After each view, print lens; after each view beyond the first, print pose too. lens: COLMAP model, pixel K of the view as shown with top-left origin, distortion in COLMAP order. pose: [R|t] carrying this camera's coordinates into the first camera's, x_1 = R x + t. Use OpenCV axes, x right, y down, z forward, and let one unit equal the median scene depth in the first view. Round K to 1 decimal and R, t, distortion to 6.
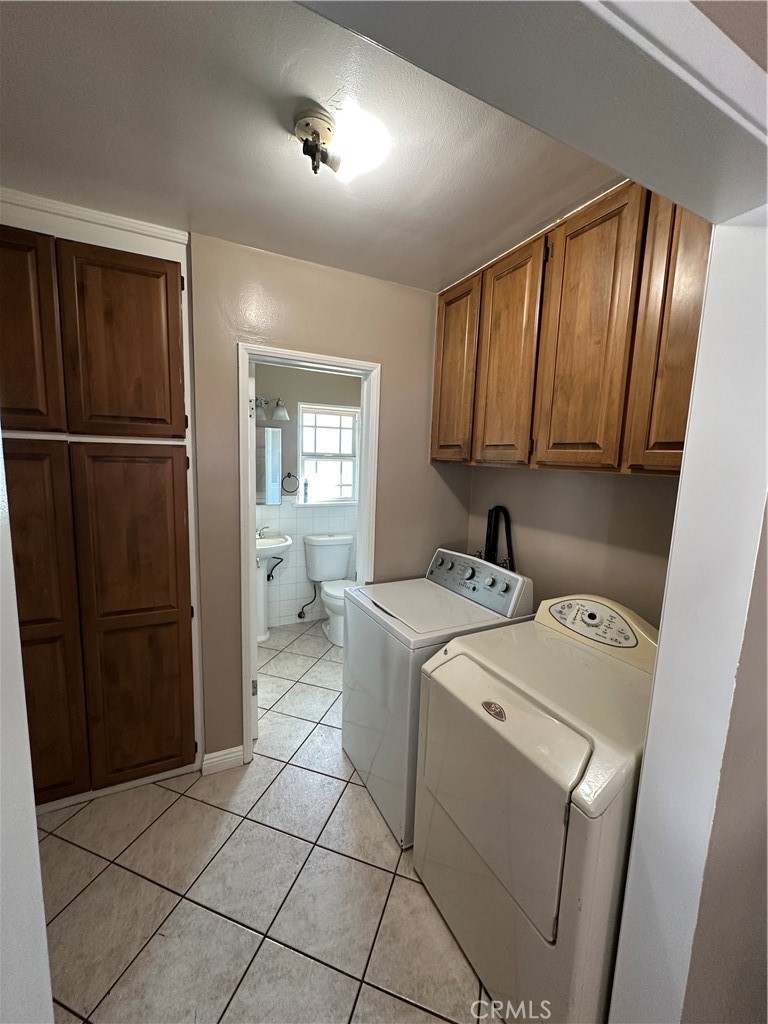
lens RADIAL K [[410.1, 0, 384.0], [0, 410.1, 512.0], [0, 0, 1]] dist [-0.002477, -0.000405]
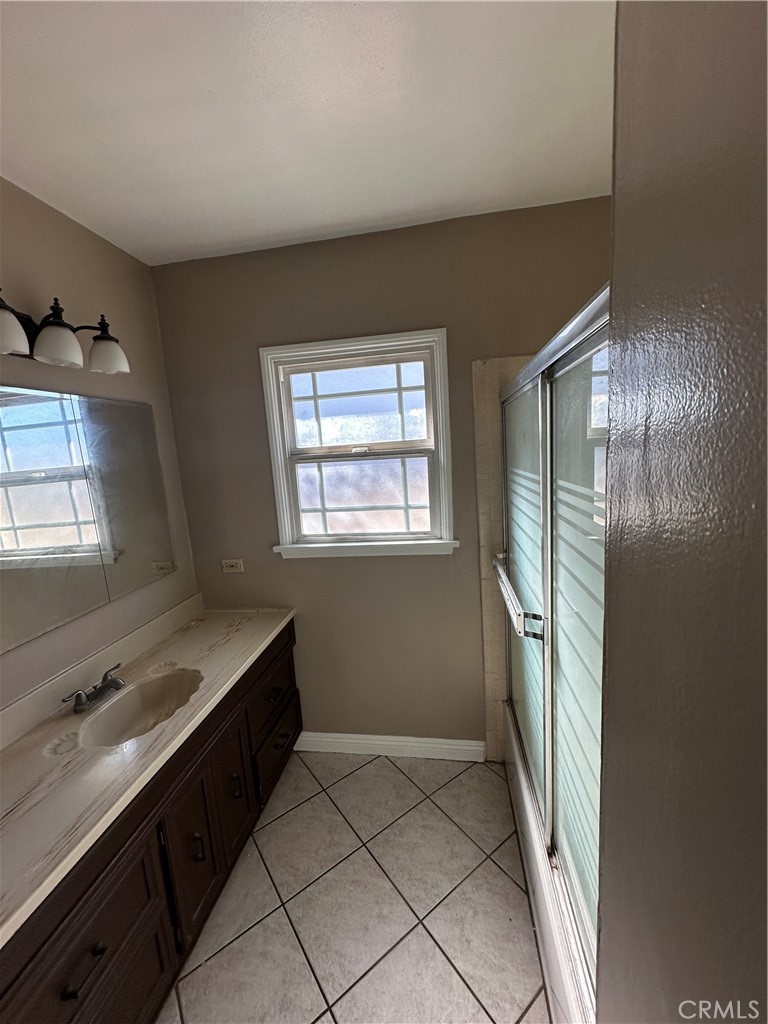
lens RADIAL K [[410.1, 0, 384.0], [0, 410.1, 512.0], [0, 0, 1]] dist [-0.002477, -0.000405]
pose [[0.810594, 0.023659, -0.585131, 0.160869], [0.016992, 0.997813, 0.063884, -0.092786], [0.585362, -0.061727, 0.808419, 0.592633]]
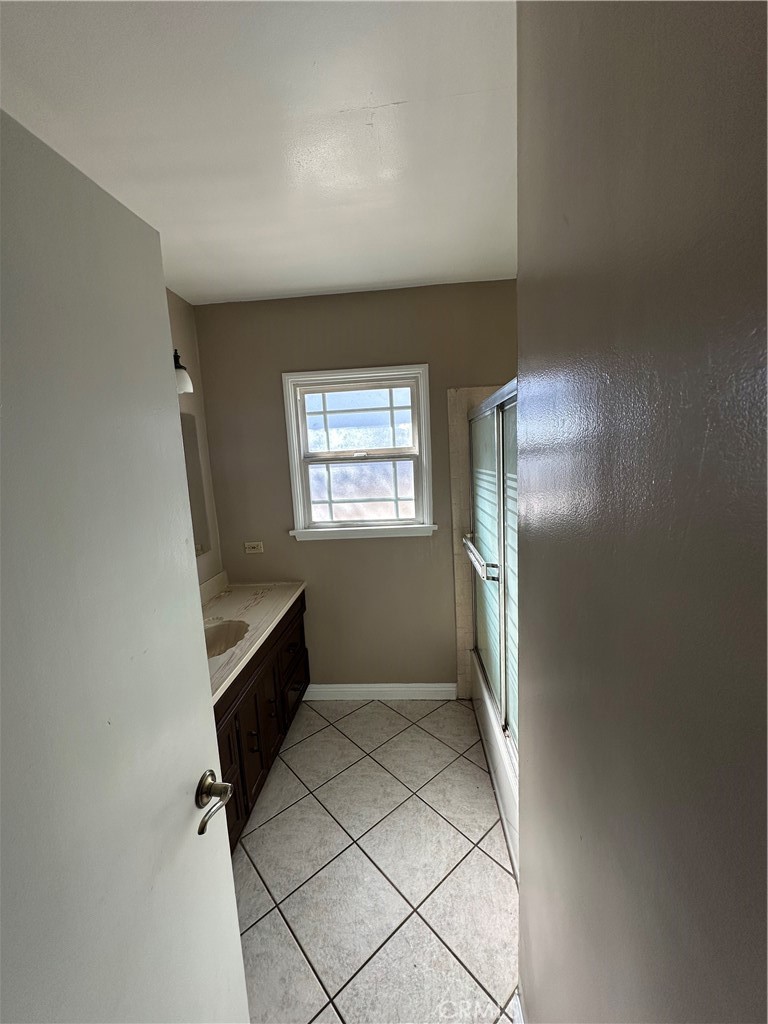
lens RADIAL K [[410.1, 0, 384.0], [0, 410.1, 512.0], [0, 0, 1]] dist [-0.002477, -0.000405]
pose [[0.858117, 0.013973, -0.513263, 0.202501], [0.011020, 0.998898, 0.045618, -0.076514], [0.513335, -0.044802, 0.857018, 0.455394]]
